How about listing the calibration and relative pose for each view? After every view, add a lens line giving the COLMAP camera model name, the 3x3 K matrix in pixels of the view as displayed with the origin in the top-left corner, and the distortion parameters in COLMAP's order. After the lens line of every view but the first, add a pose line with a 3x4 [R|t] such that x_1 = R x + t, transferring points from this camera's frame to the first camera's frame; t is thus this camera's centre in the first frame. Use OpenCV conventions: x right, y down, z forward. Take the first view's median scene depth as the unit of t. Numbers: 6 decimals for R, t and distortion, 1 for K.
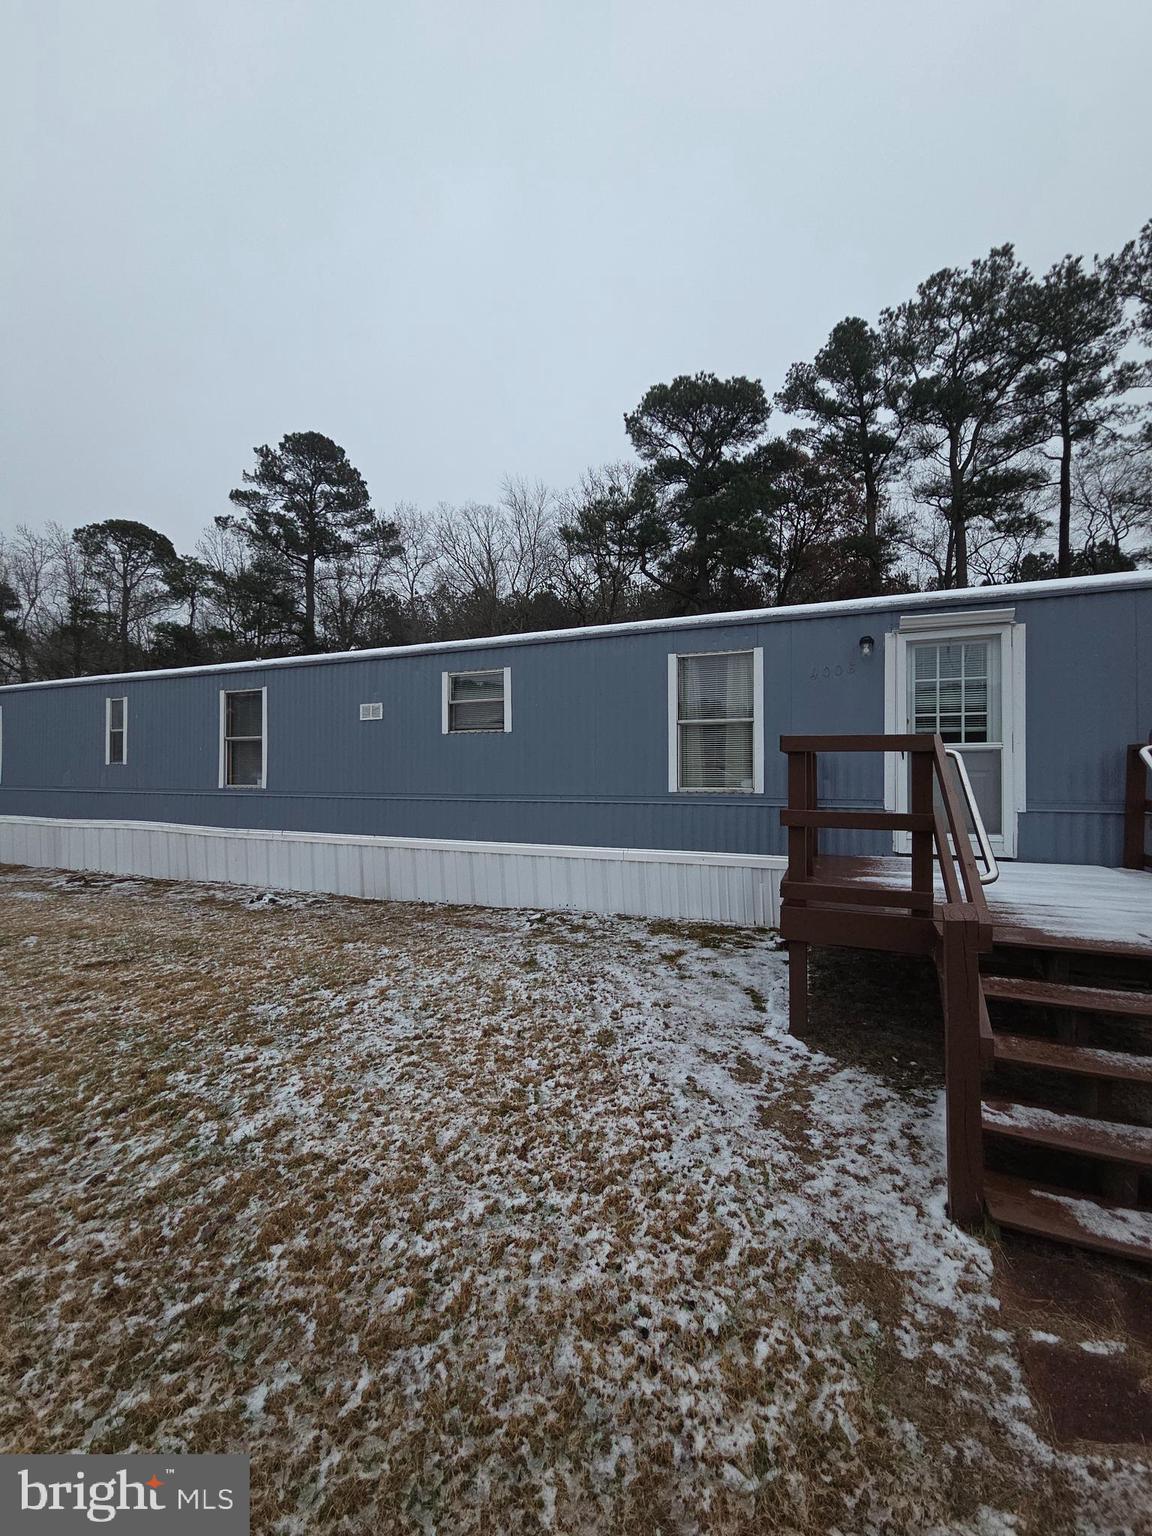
lens RADIAL K [[621.7, 0, 570.3], [0, 621.7, 770.4], [0, 0, 1]] dist [0.003407, -0.007168]
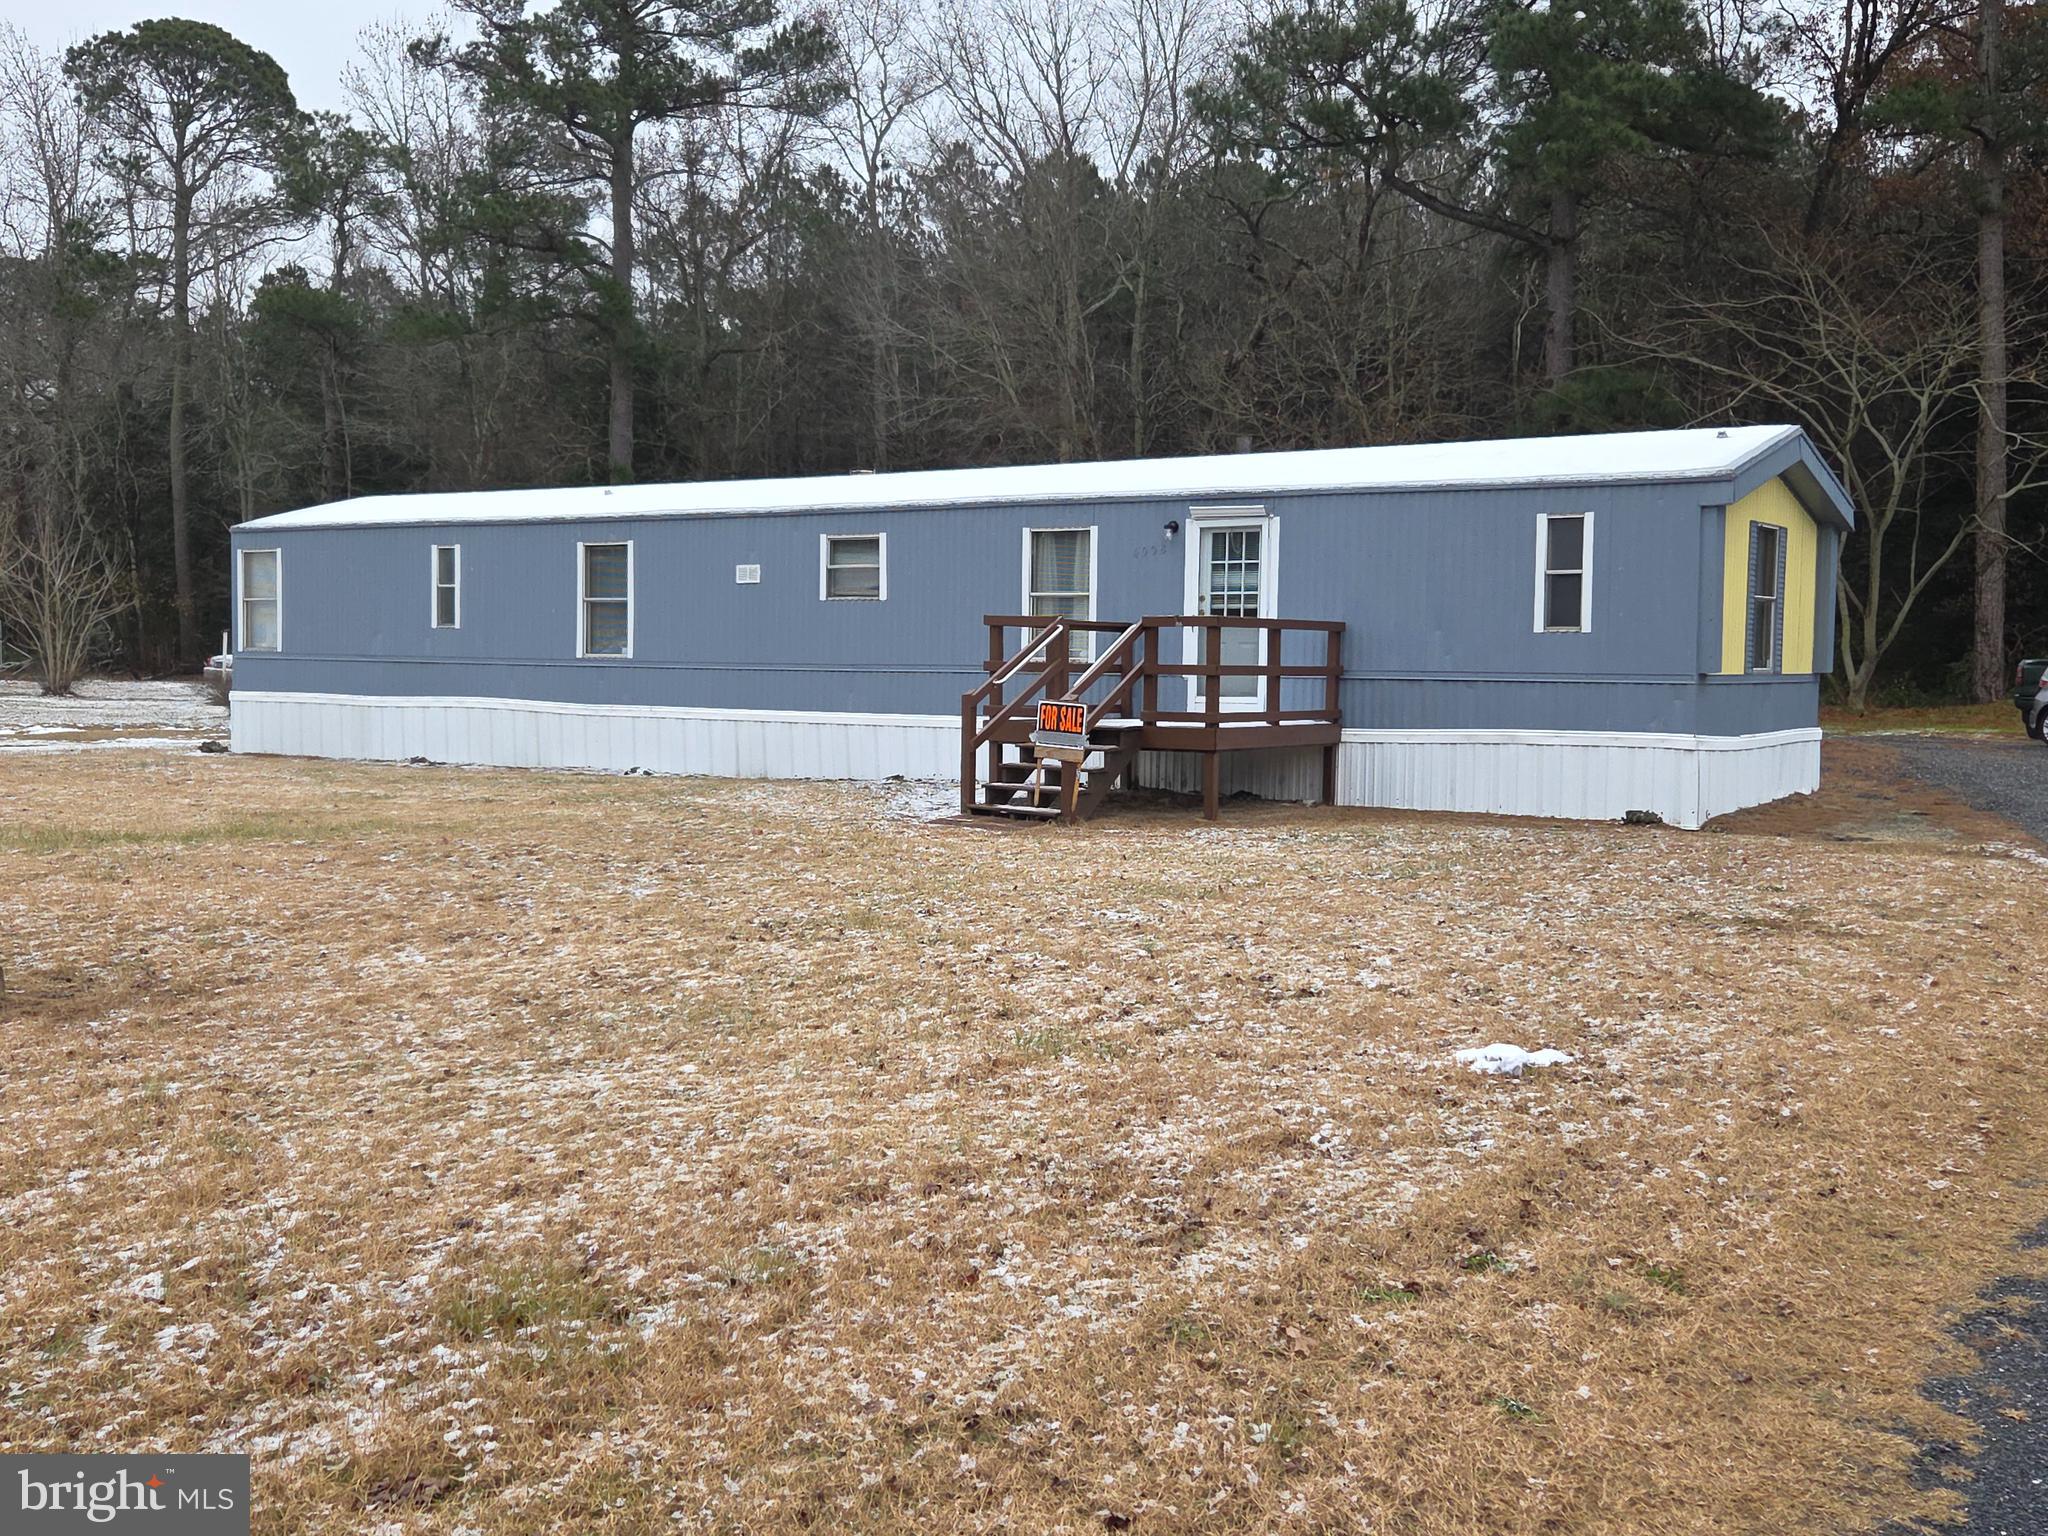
lens RADIAL K [[1854.8, 0, 1024.0], [0, 1854.8, 768.0], [0, 0, 1]] dist [0.082235, -0.000607]
pose [[0.984680, 0.026424, -0.172359, 0.060834], [-0.016752, 0.998214, 0.057336, 0.002920], [0.173566, -0.053570, 0.983364, -0.178181]]
